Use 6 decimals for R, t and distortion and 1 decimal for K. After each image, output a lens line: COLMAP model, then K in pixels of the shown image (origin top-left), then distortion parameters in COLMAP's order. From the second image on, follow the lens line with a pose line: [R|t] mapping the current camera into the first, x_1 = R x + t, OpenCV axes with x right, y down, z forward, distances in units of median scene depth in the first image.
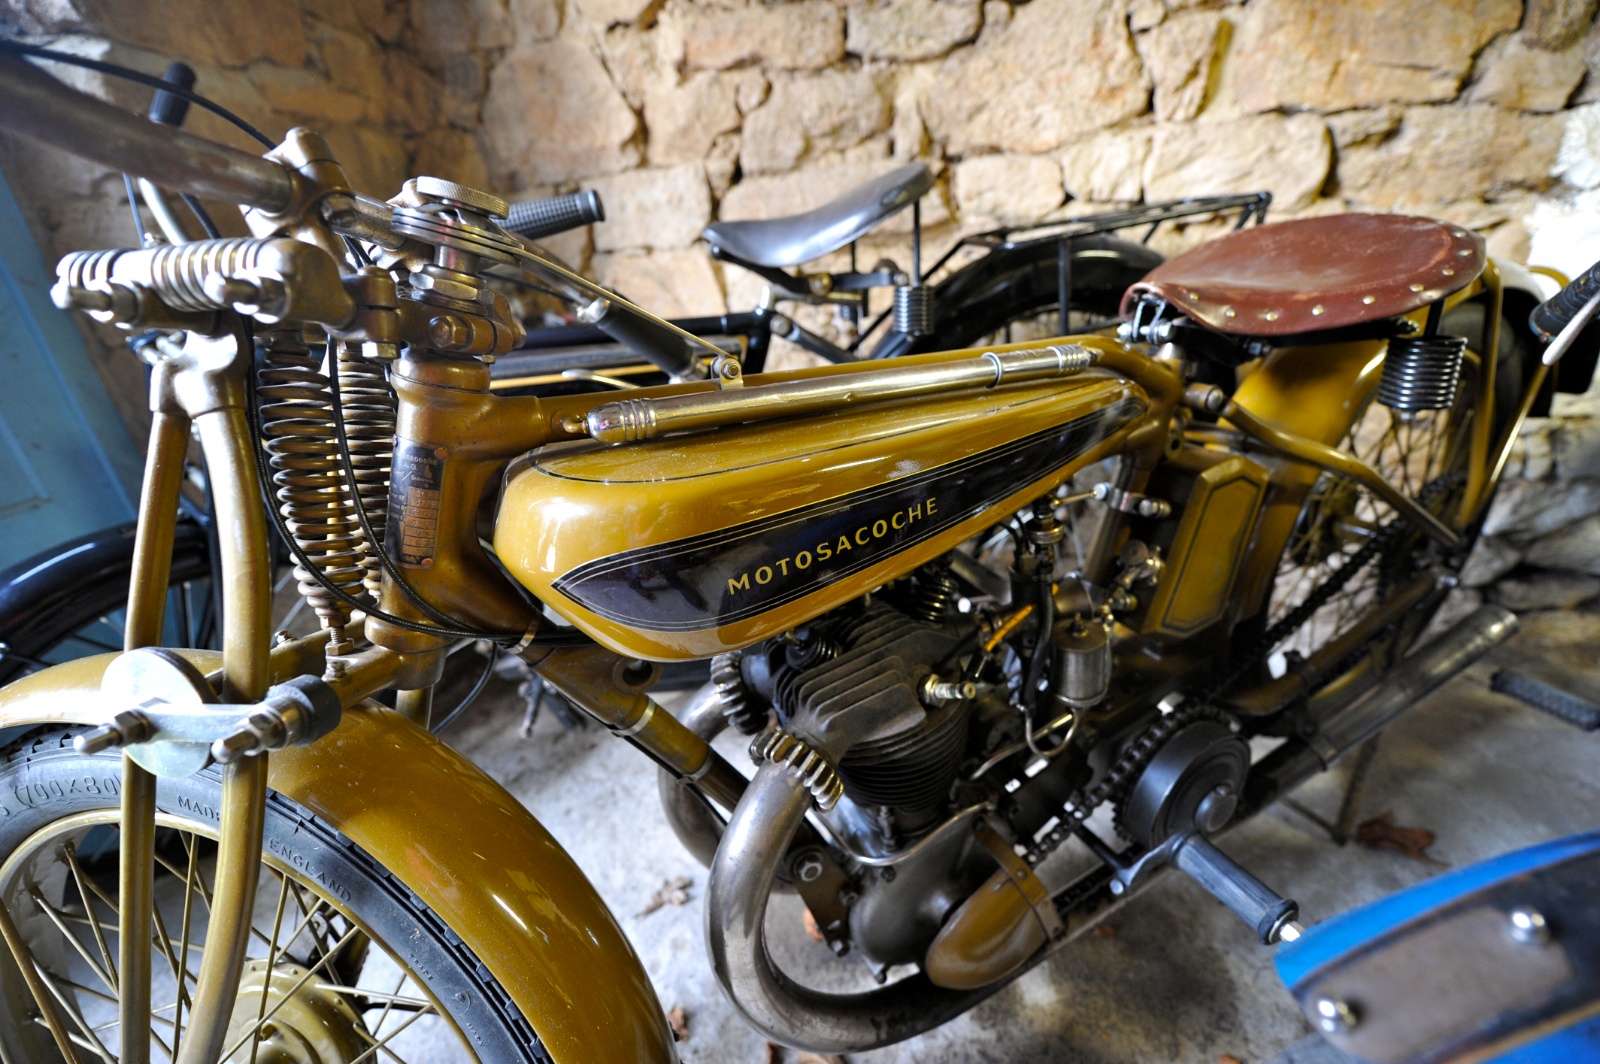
lens RADIAL K [[633.4, 0, 800.0], [0, 633.4, 532.0], [0, 0, 1]] dist [-0.024804, -0.000228]
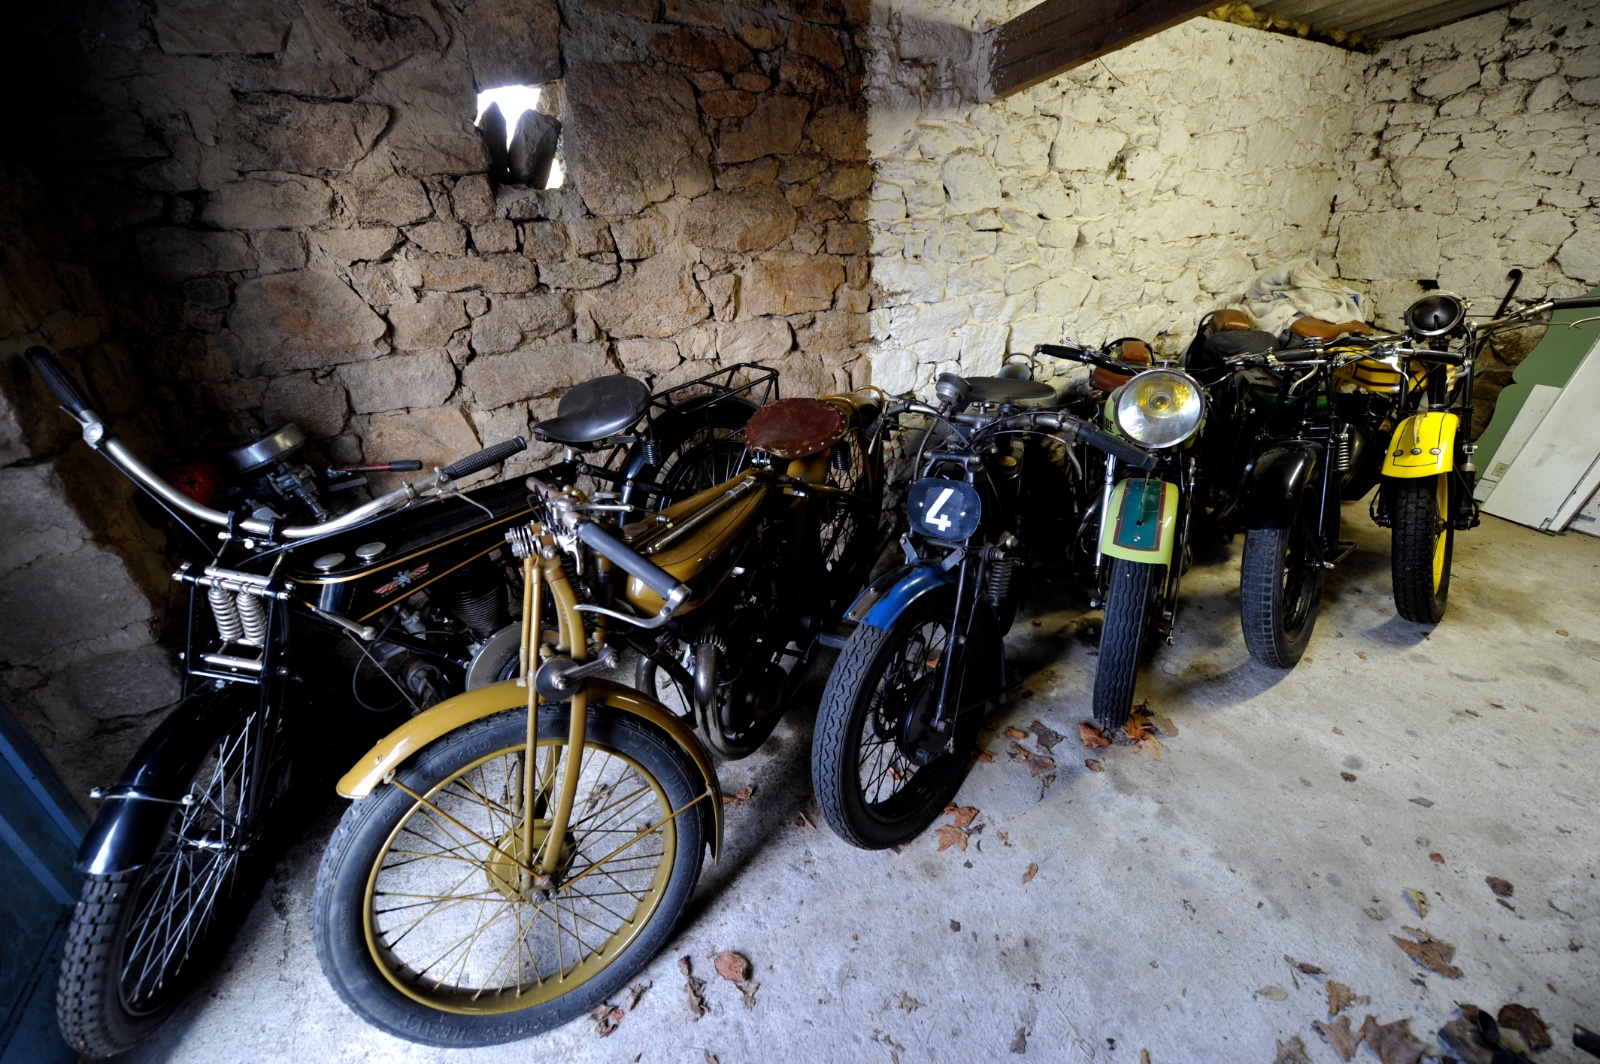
lens RADIAL K [[633.4, 0, 800.0], [0, 633.4, 532.0], [0, 0, 1]] dist [-0.024804, -0.000228]
pose [[0.775324, -0.251977, 0.579120, -0.520838], [0.252292, 0.964191, 0.081755, -0.106599], [-0.578983, 0.082721, 0.811132, -0.684991]]
